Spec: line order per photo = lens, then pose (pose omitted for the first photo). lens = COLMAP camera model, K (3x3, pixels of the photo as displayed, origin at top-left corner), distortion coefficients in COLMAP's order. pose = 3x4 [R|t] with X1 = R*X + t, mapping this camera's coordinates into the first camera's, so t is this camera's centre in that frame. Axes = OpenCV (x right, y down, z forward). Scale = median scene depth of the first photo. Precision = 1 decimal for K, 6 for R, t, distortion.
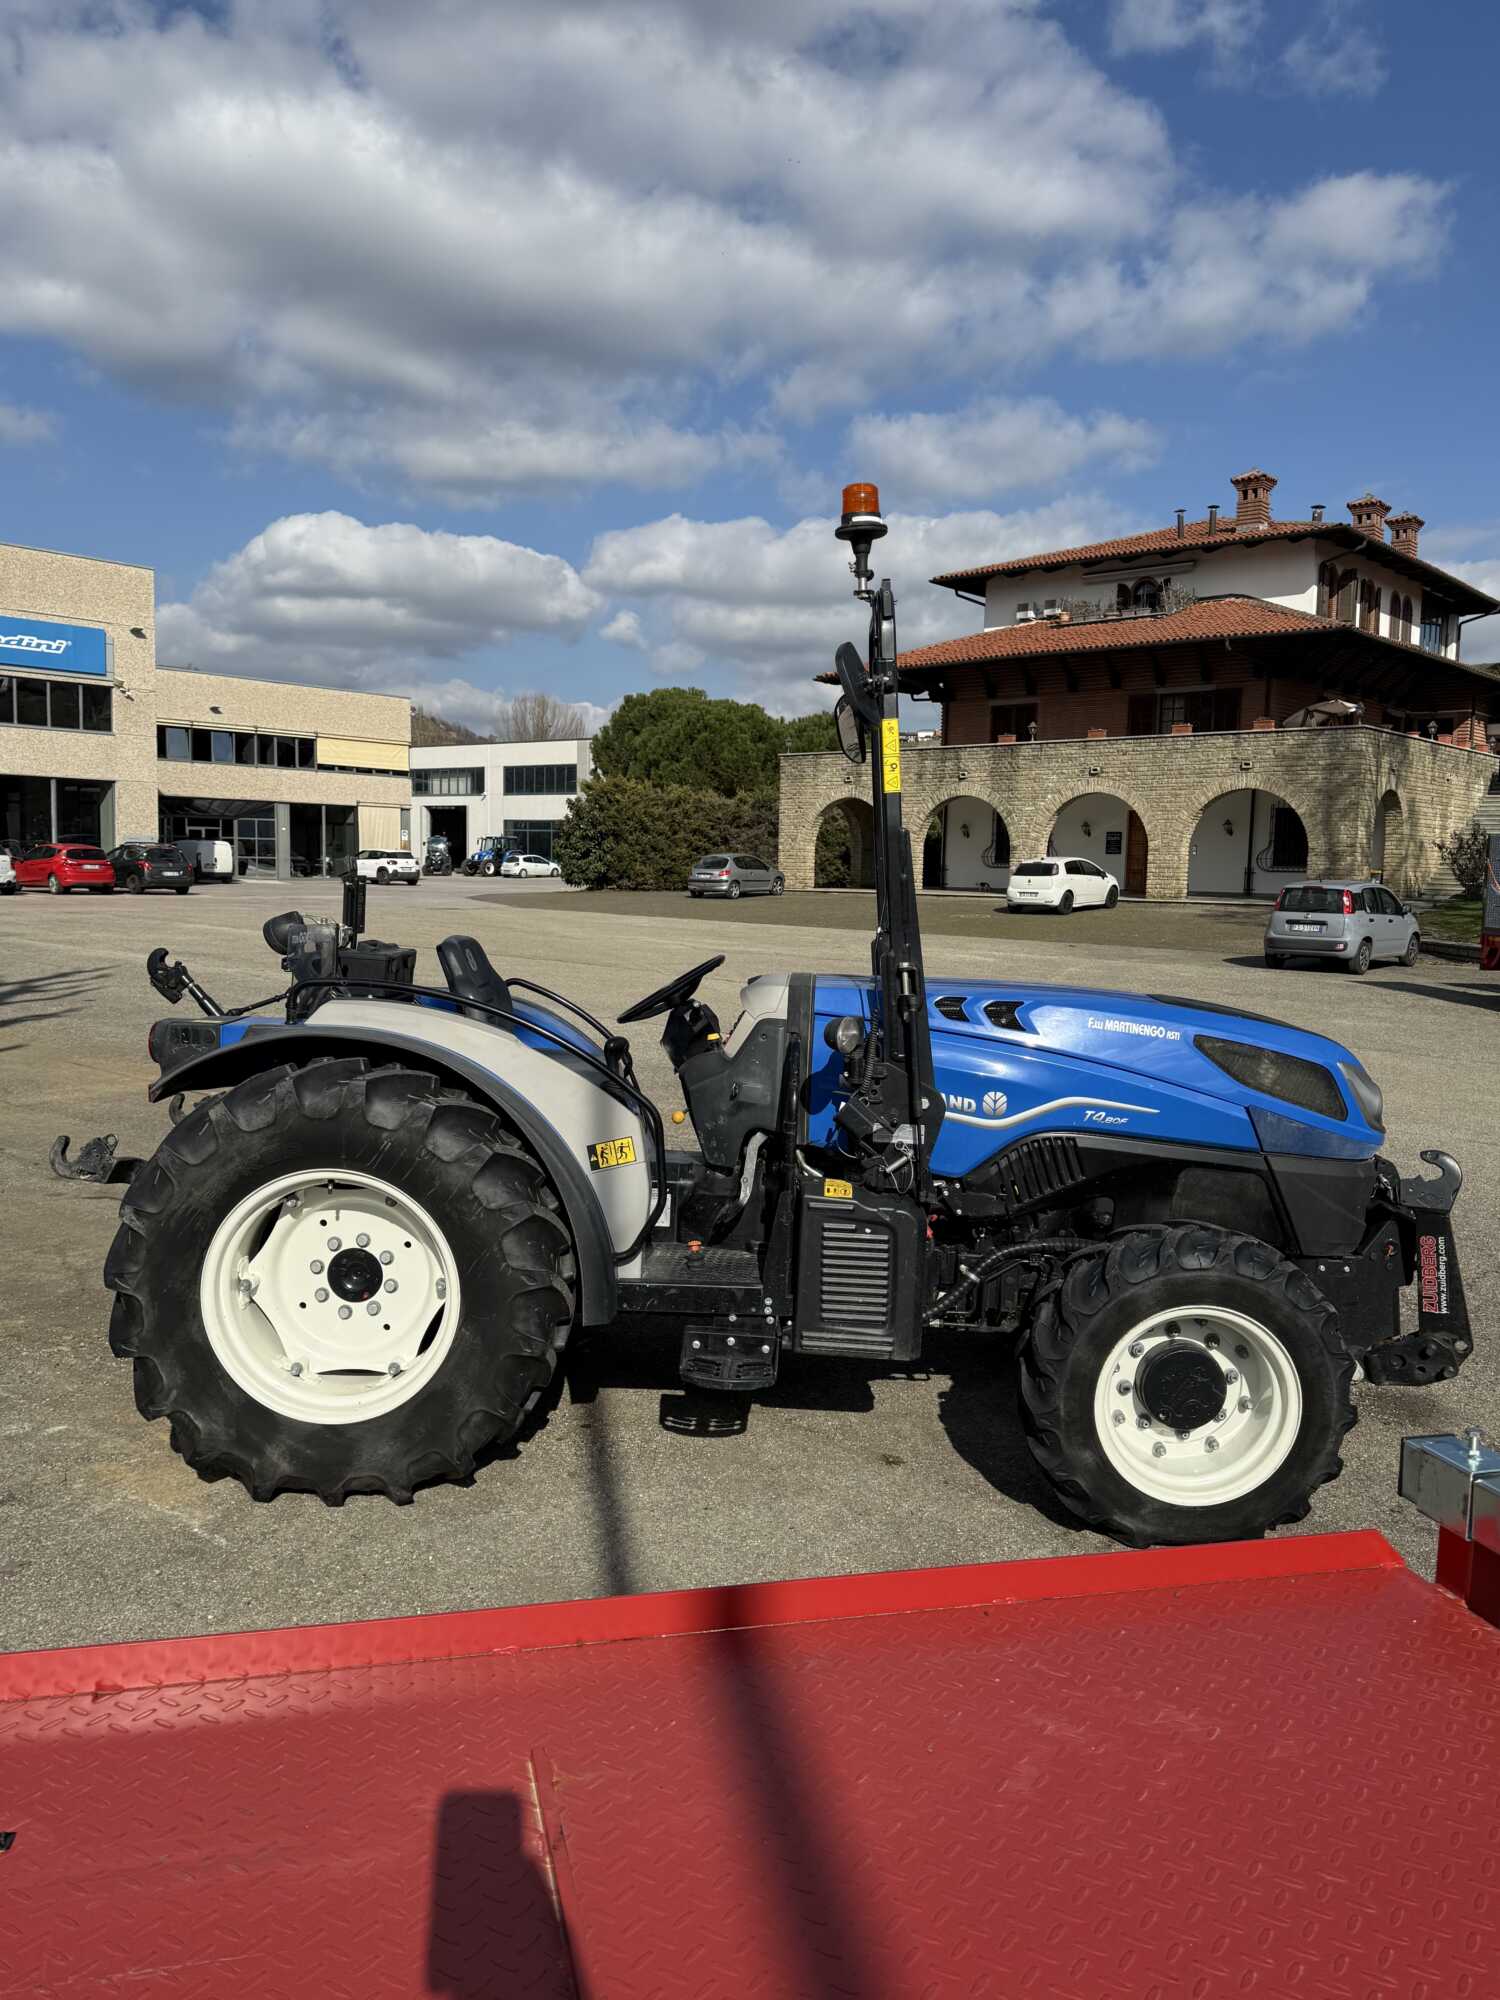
lens RADIAL K [[1589.3, 0, 751.1], [0, 1589.3, 883.1], [0, 0, 1]] dist [0.008691, 0.000365]
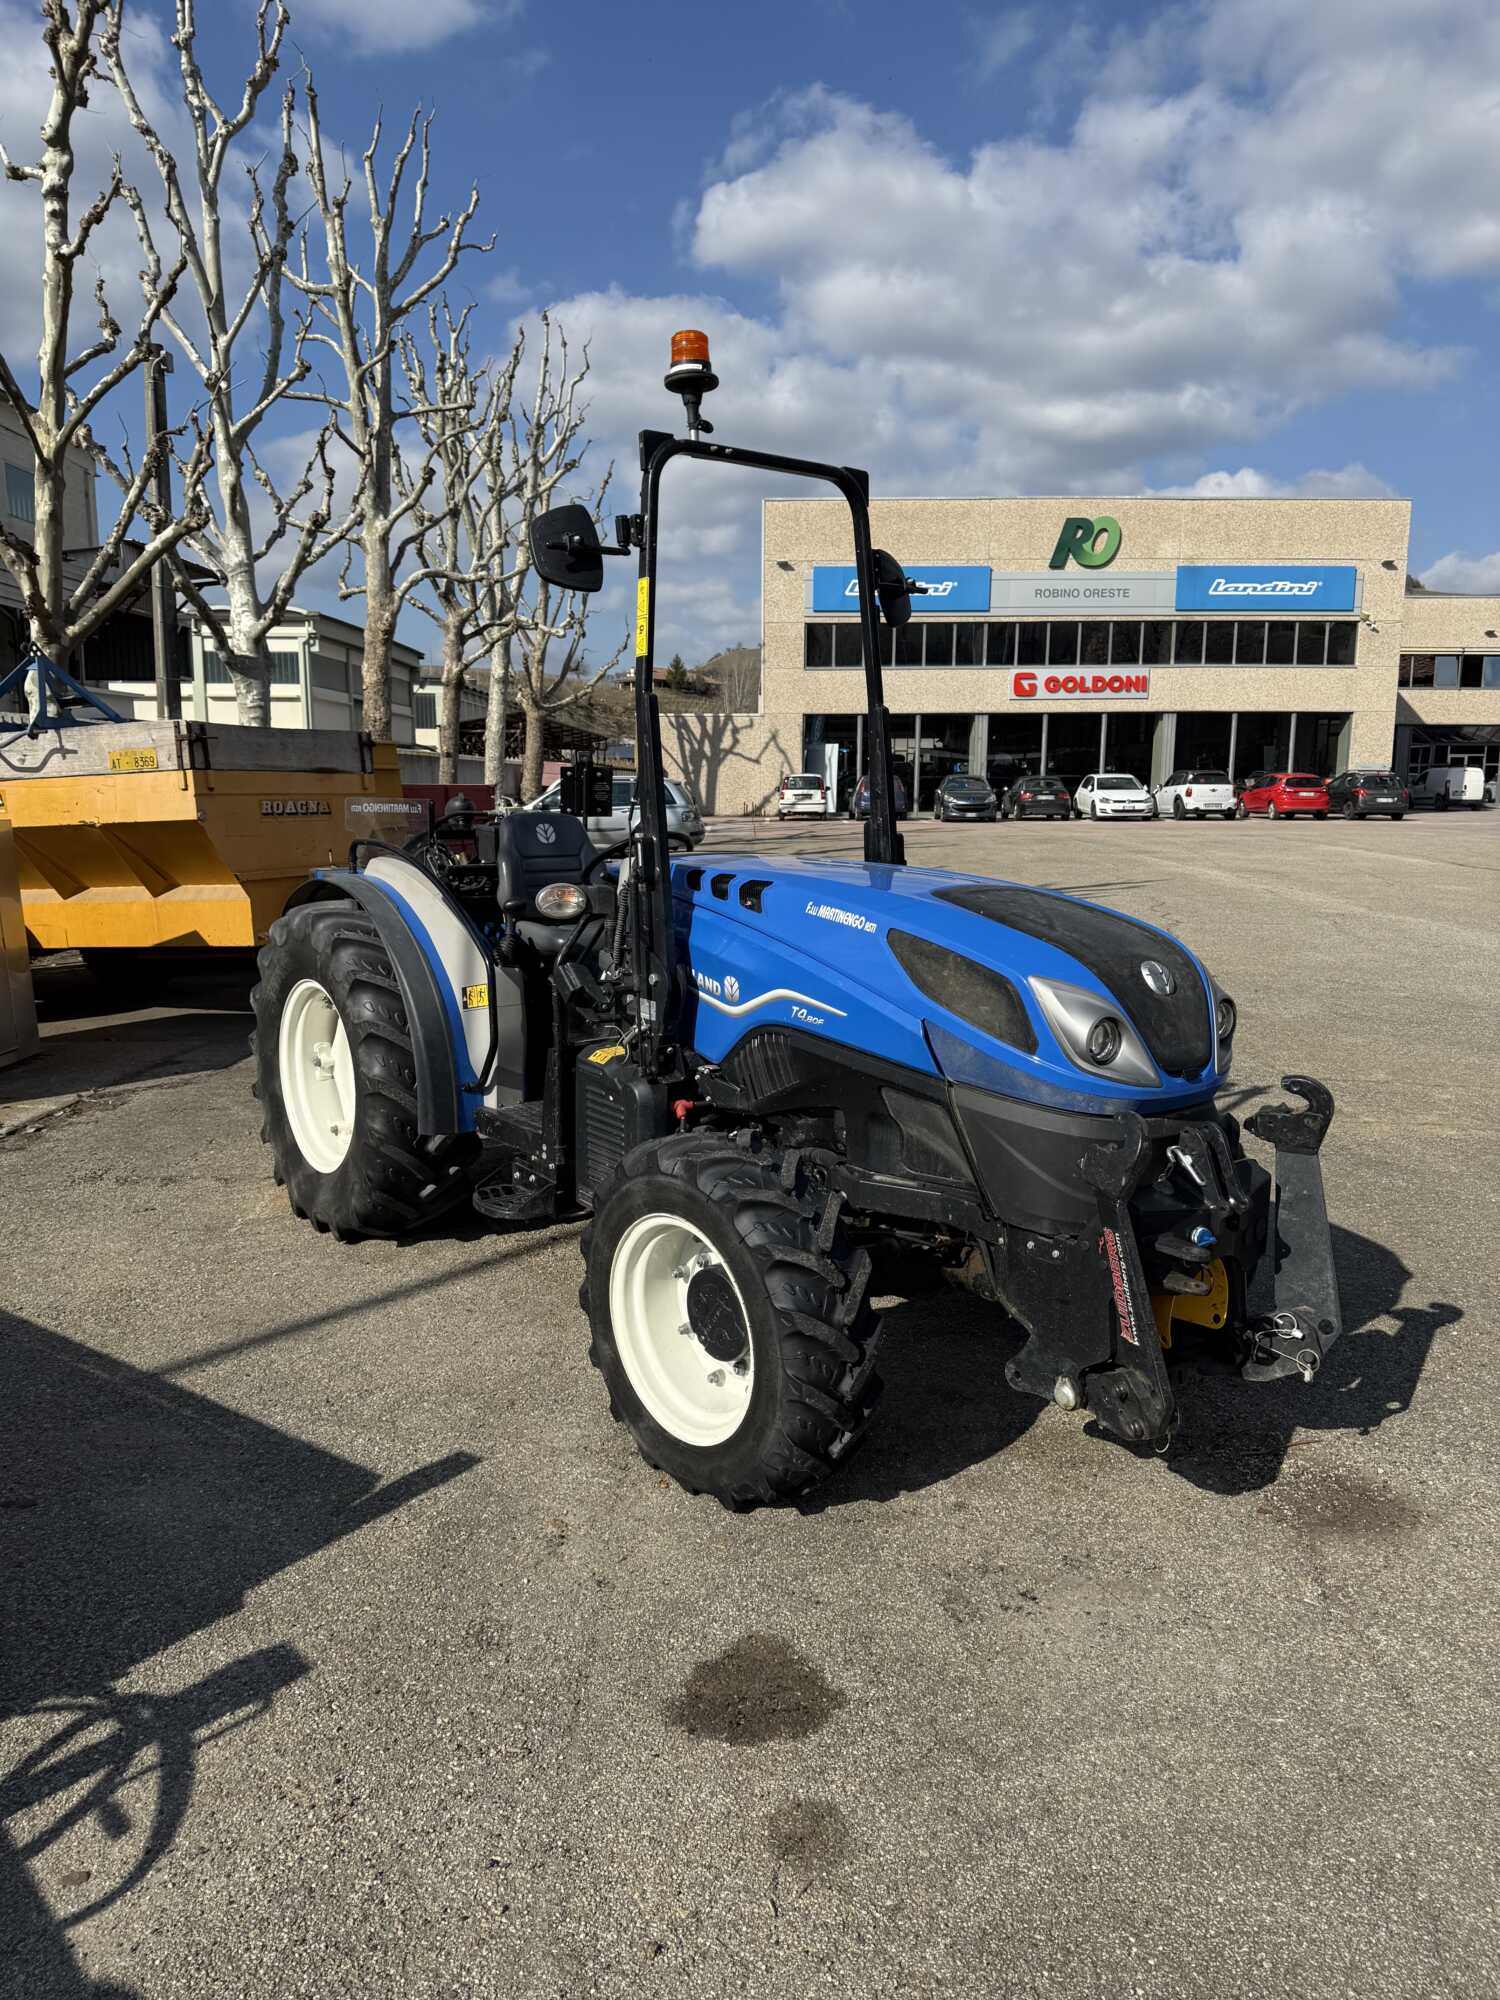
lens RADIAL K [[1481.6, 0, 743.0], [0, 1481.6, 966.4], [0, 0, 1]] dist [-0.002303, -0.008273]
pose [[0.615351, 0.078504, -0.784334, 0.138063], [-0.000768, 0.995088, 0.098996, 0.006647], [0.788253, -0.060315, 0.612389, 0.079003]]
